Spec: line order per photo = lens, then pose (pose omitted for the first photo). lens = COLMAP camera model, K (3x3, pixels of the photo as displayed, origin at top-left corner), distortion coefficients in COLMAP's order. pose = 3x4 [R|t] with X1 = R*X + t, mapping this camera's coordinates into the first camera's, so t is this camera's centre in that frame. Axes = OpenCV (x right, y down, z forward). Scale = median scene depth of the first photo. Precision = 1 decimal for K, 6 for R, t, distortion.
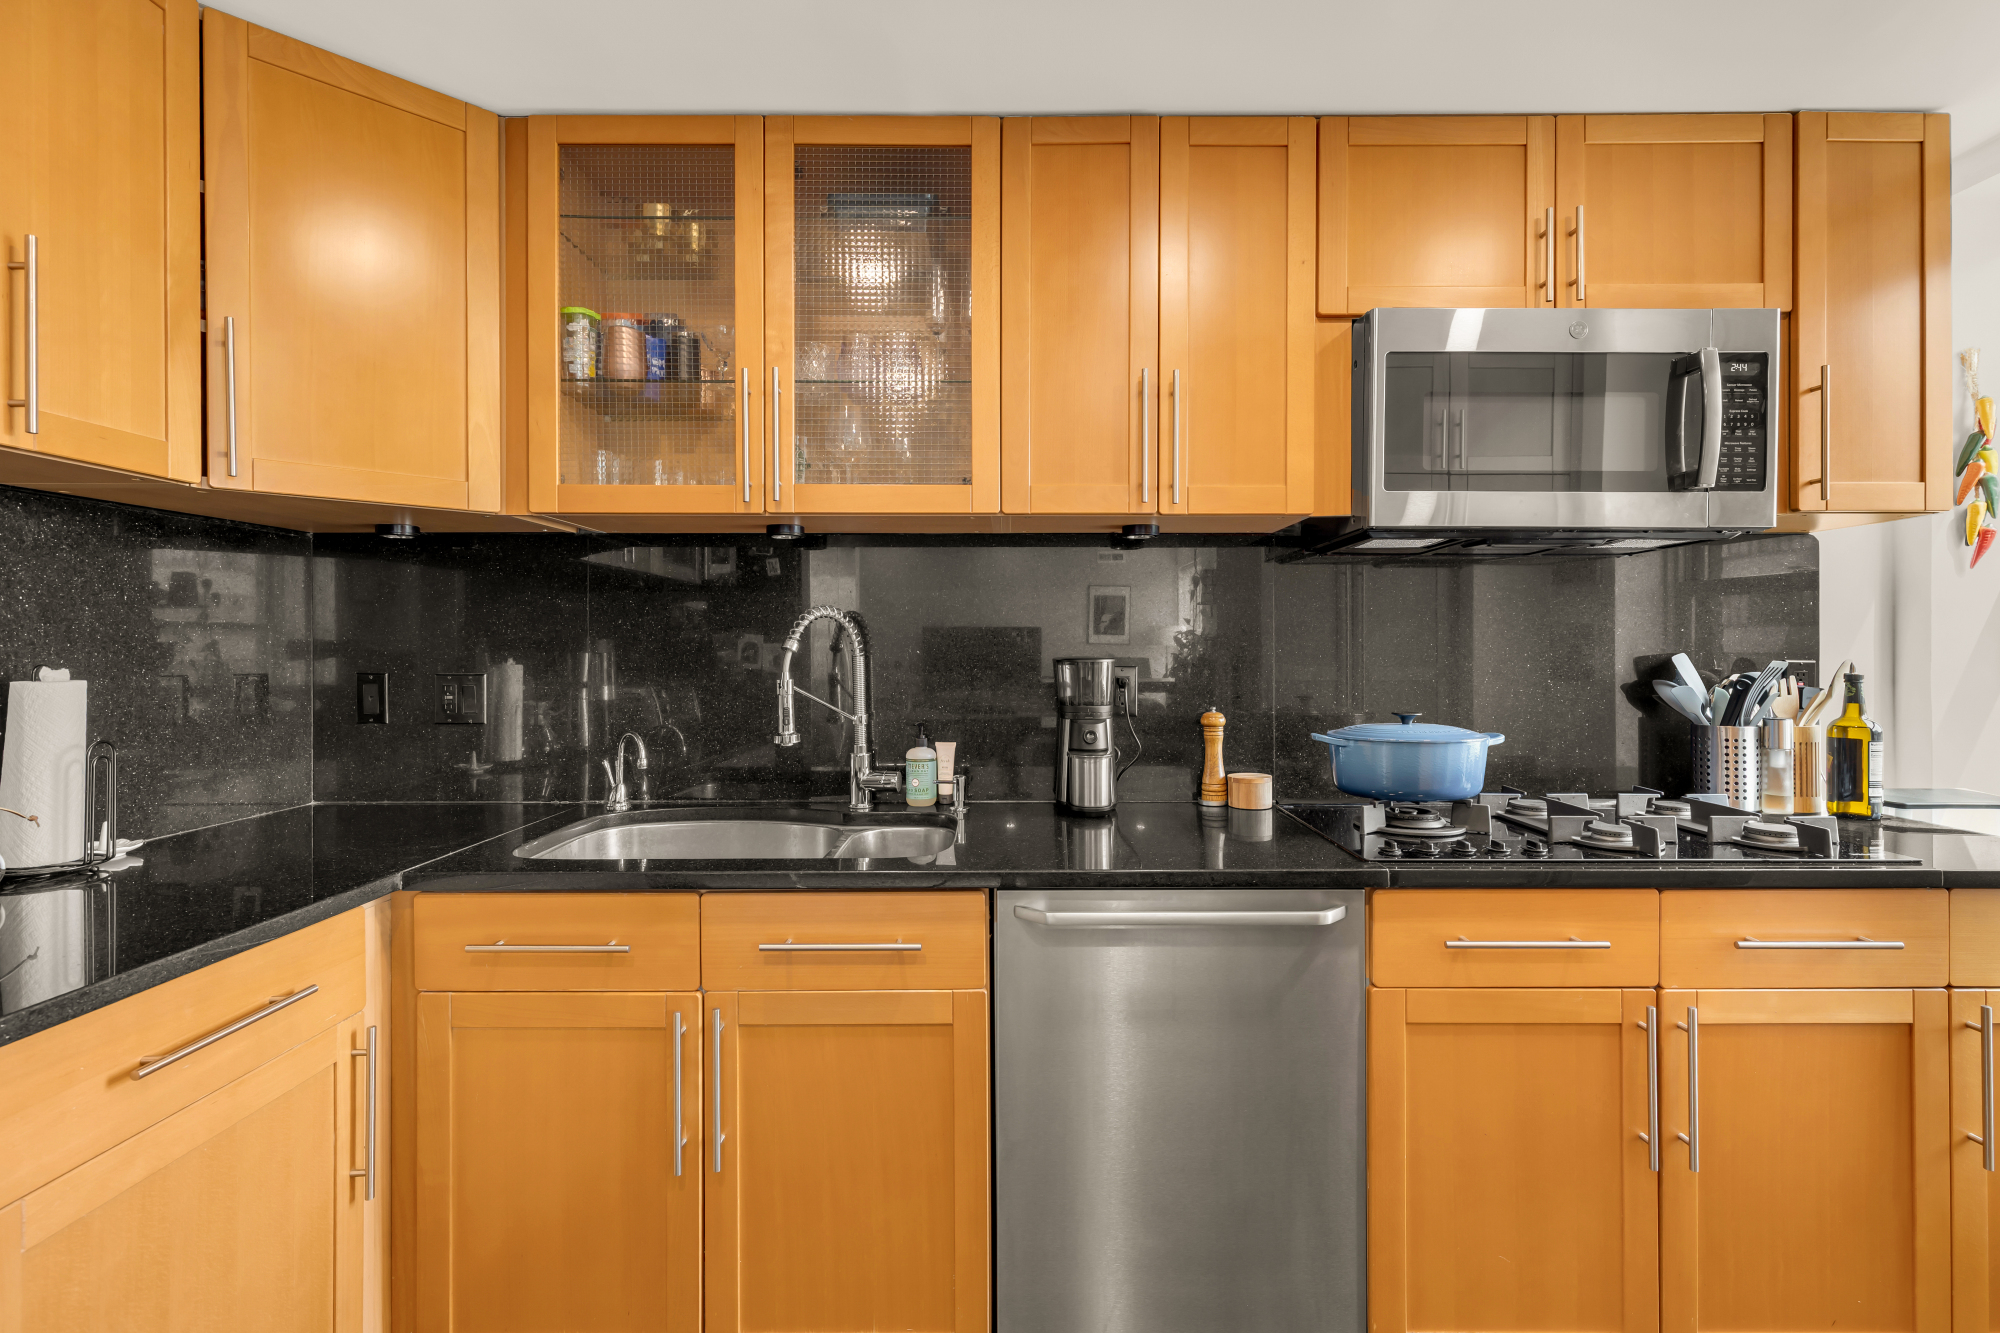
lens RADIAL K [[905.0, 0, 1004.9], [0, 905.0, 645.5], [0, 0, 1]] dist [0.003014, -0.000443]
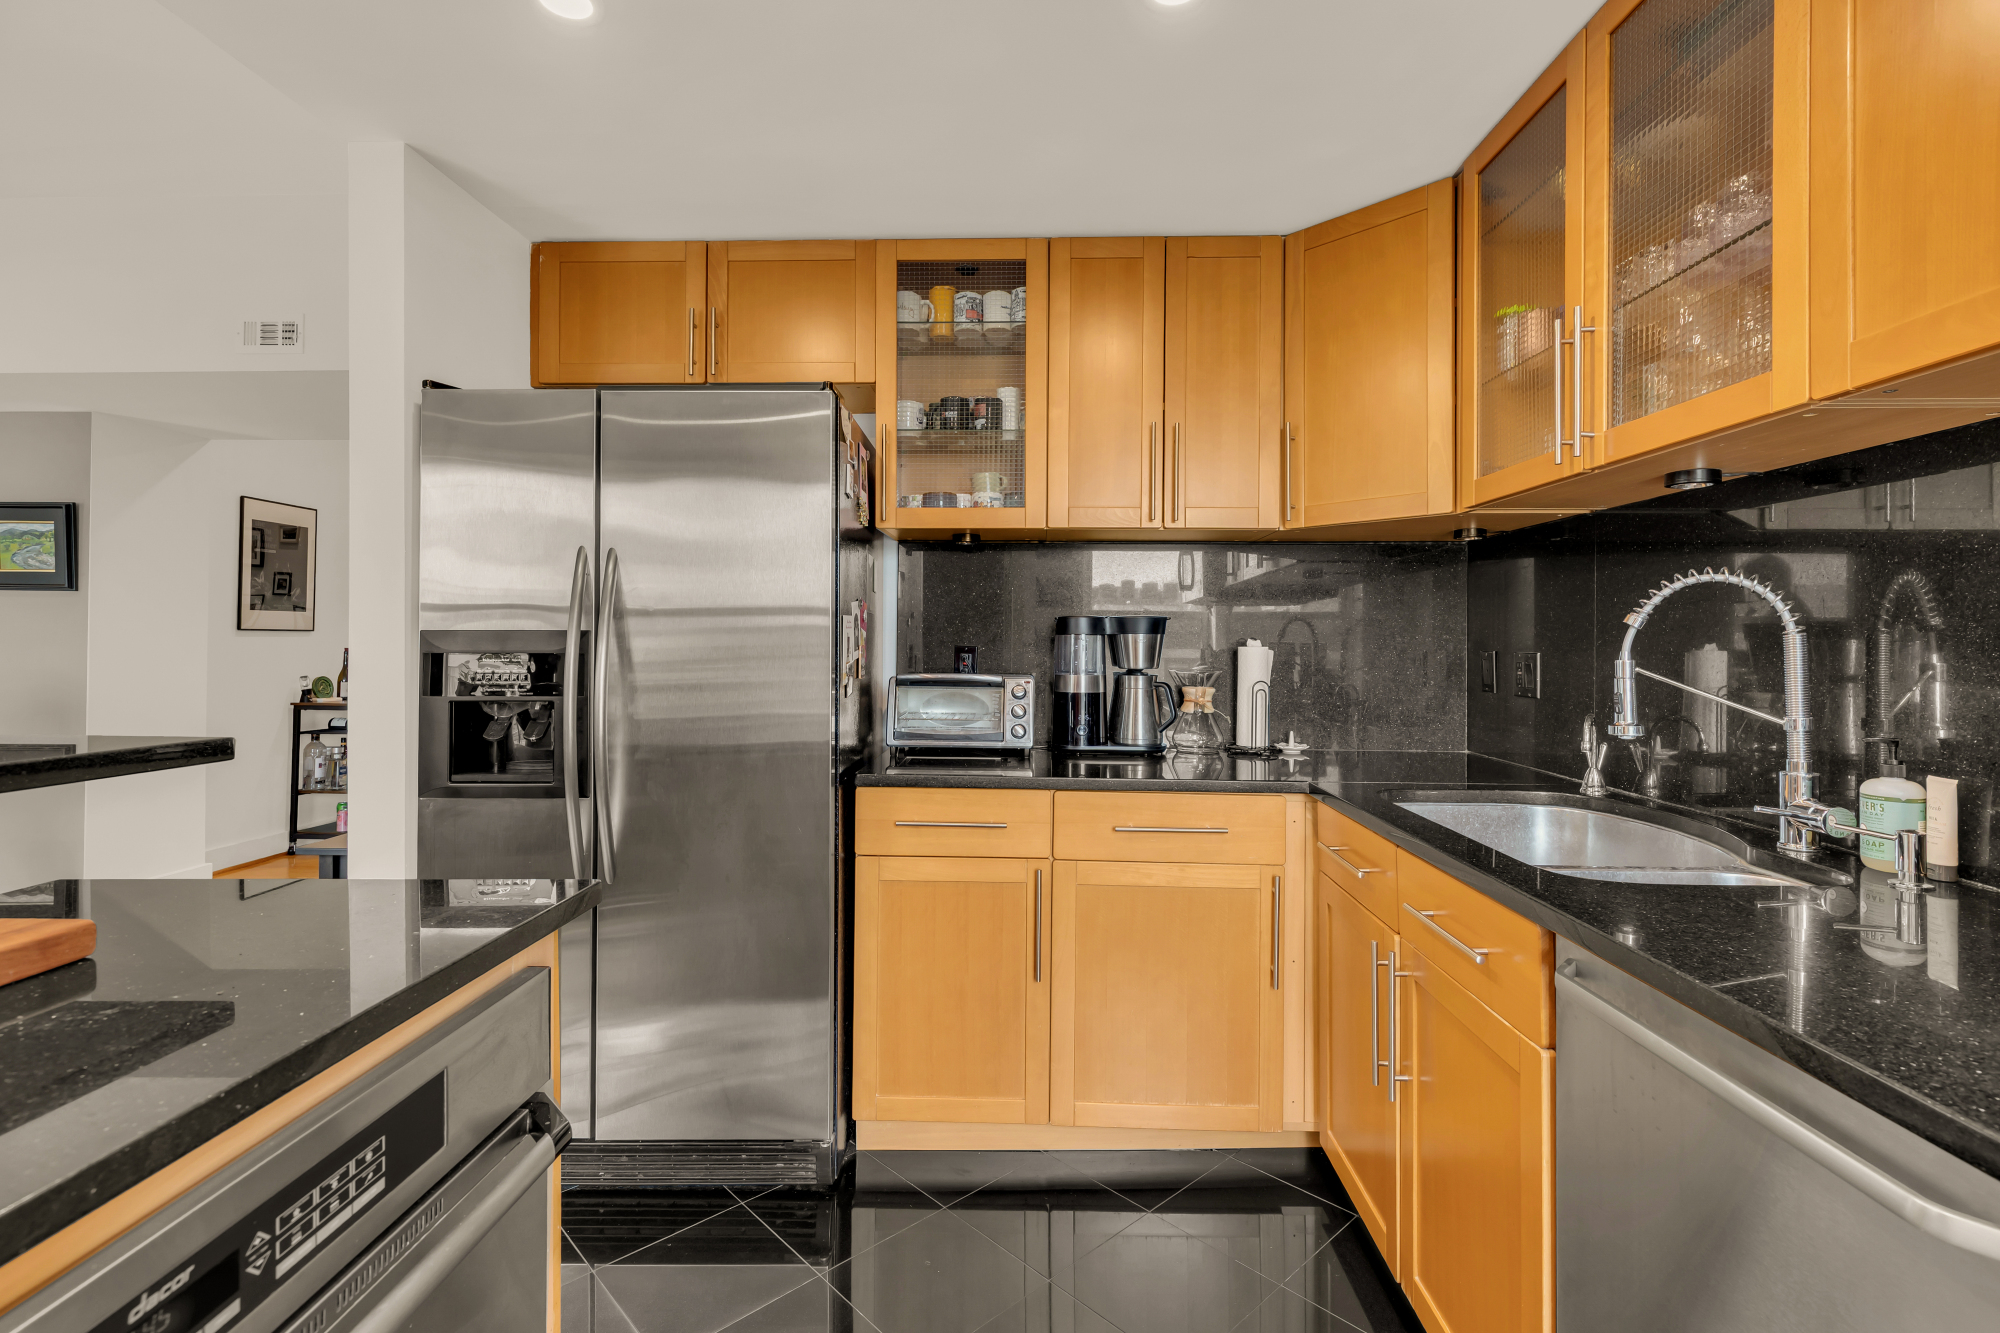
lens RADIAL K [[913.6, 0, 1009.1], [0, 913.6, 638.1], [0, 0, 1]] dist [0.003898, -0.000665]
pose [[-0.031383, -0.001852, -0.999506, 0.603083], [-0.006222, 0.999979, -0.001657, 0.020801], [0.999488, 0.006167, -0.031394, 0.428168]]
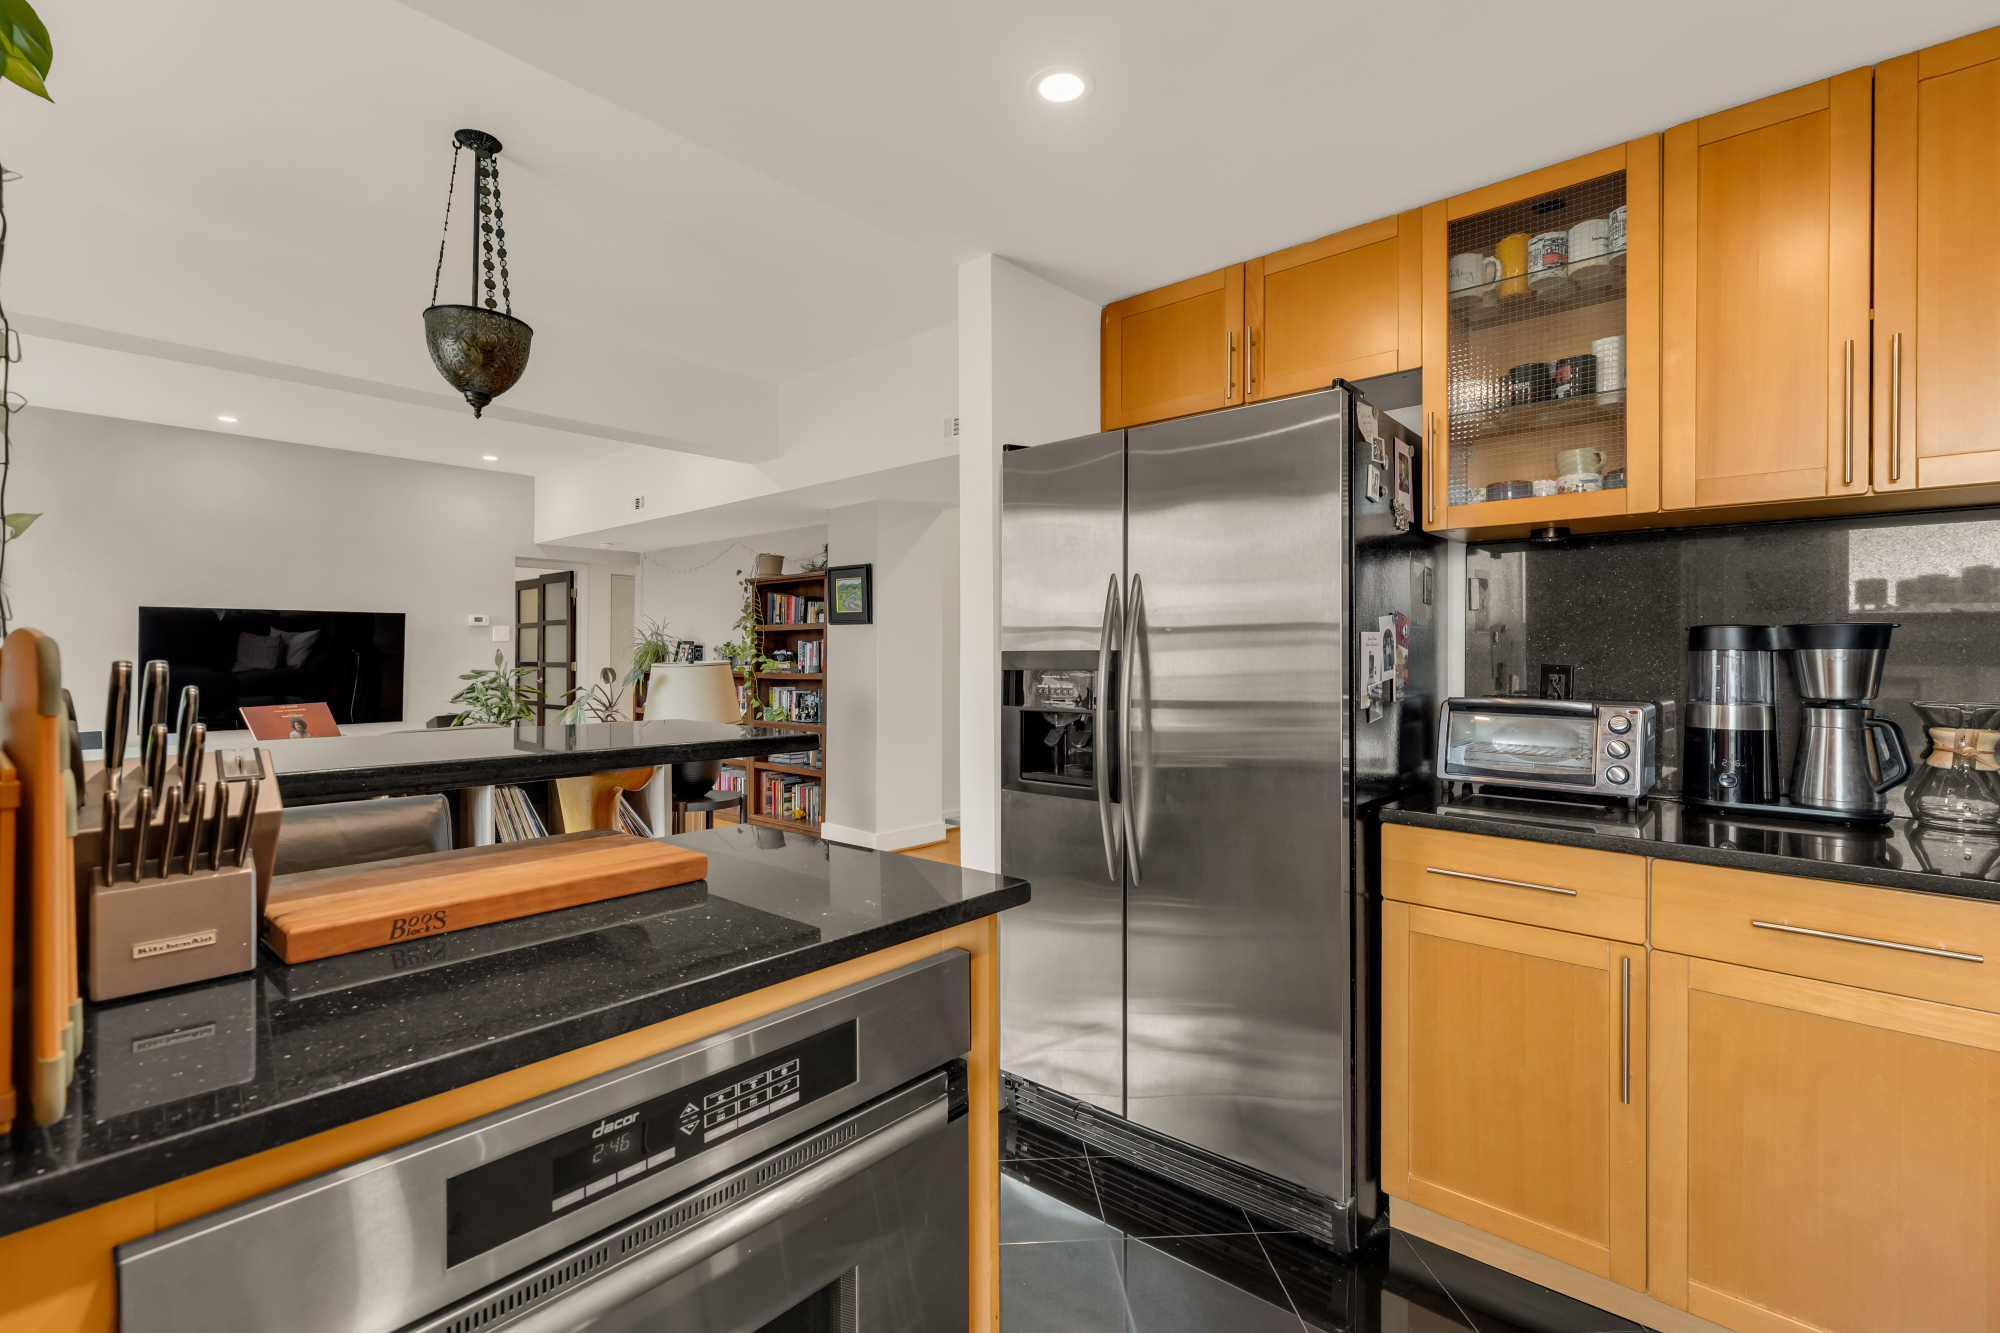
lens RADIAL K [[898.0, 0, 1008.3], [0, 898.0, 652.0], [0, 0, 1]] dist [0.002925, -0.000608]
pose [[-0.665932, -0.000893, -0.746012, 0.502213], [-0.001331, 0.999999, -0.000008, 0.015481], [0.746011, 0.000987, -0.665933, 0.559952]]
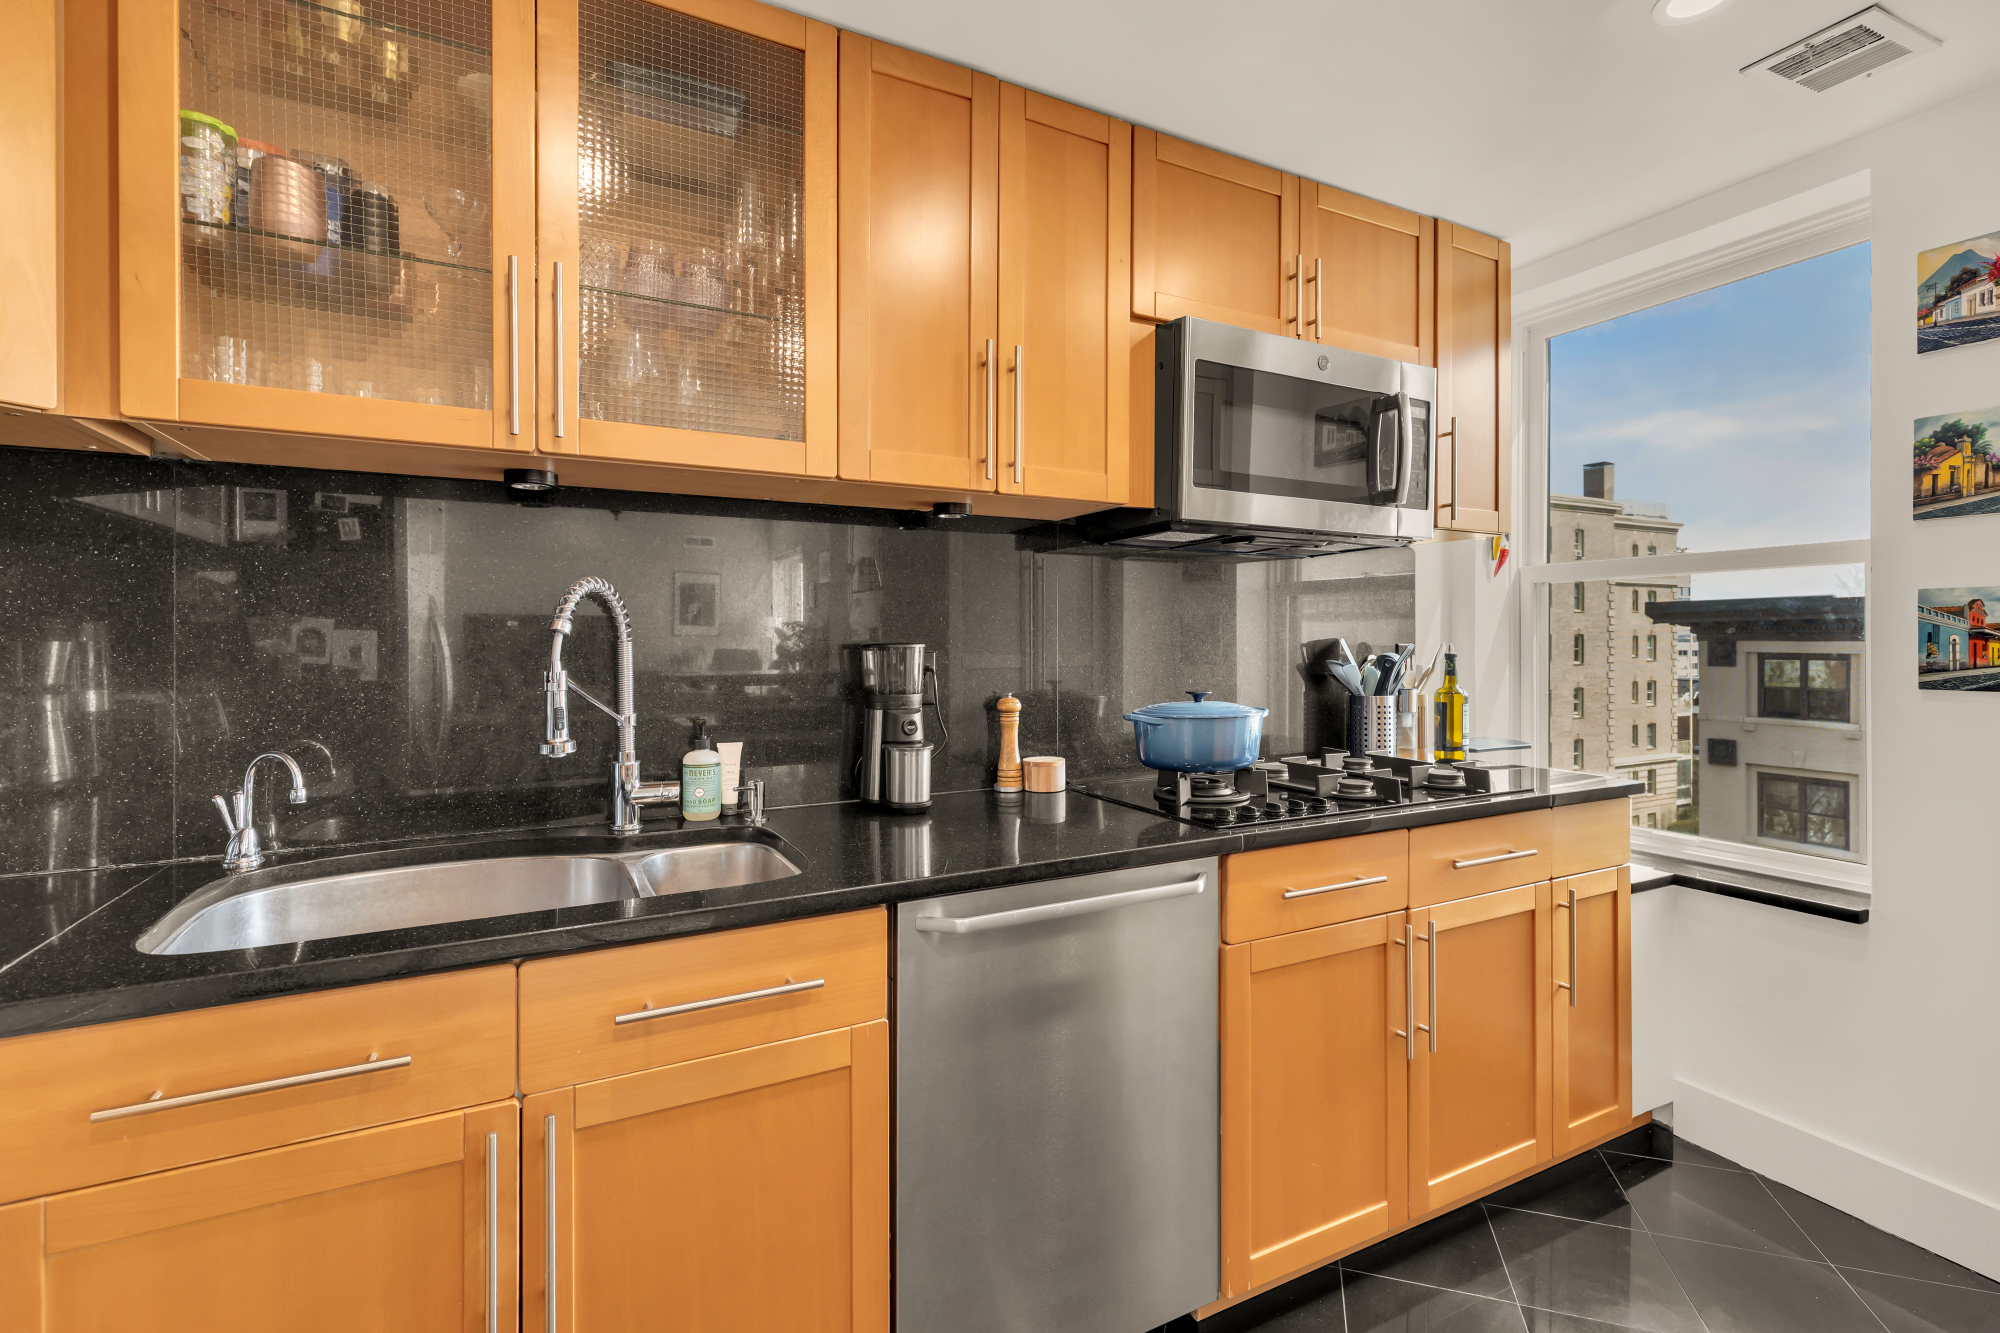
lens RADIAL K [[913.6, 0, 1009.1], [0, 913.6, 638.1], [0, 0, 1]] dist [0.003898, -0.000665]
pose [[0.882146, 0.000356, 0.470976, -0.255892], [-0.000119, 1.000000, -0.000534, 0.009725], [-0.470976, 0.000415, 0.882146, 0.125615]]
